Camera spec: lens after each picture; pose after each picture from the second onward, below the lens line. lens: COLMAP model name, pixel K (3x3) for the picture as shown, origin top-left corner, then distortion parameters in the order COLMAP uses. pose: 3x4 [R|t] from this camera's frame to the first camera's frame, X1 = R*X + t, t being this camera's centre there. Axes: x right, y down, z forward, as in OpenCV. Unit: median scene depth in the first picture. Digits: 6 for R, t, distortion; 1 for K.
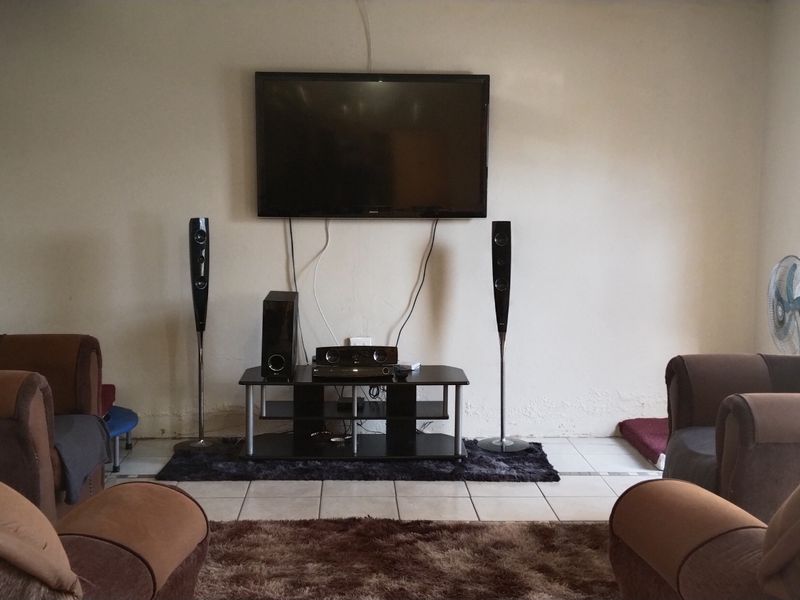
lens RADIAL K [[1044.8, 0, 400.0], [0, 1044.8, 300.0], [0, 0, 1]] dist [0.206207, -0.587056]
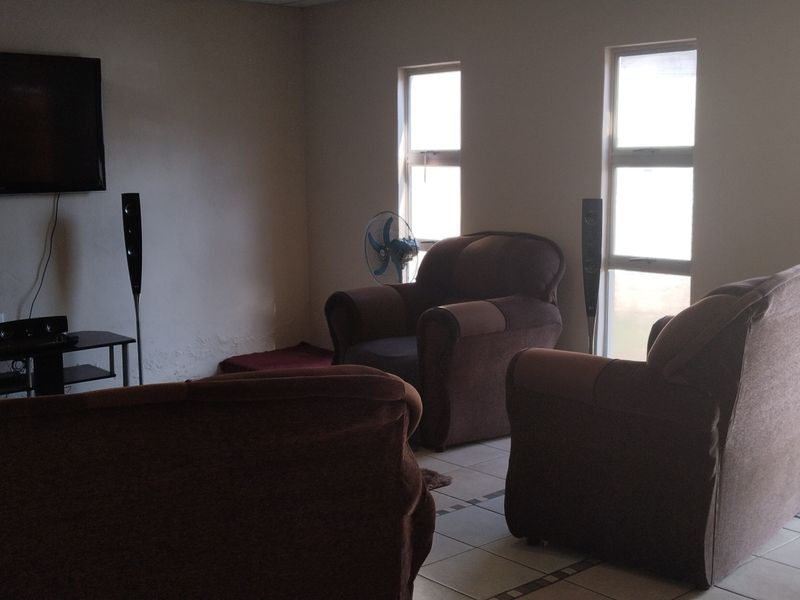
lens RADIAL K [[1044.8, 0, 400.0], [0, 1044.8, 300.0], [0, 0, 1]] dist [0.206207, -0.587056]
pose [[0.765600, -0.098914, 0.635668, -0.395322], [0.082576, 0.995045, 0.055380, -0.002034], [-0.637996, 0.010092, 0.769974, -0.034535]]
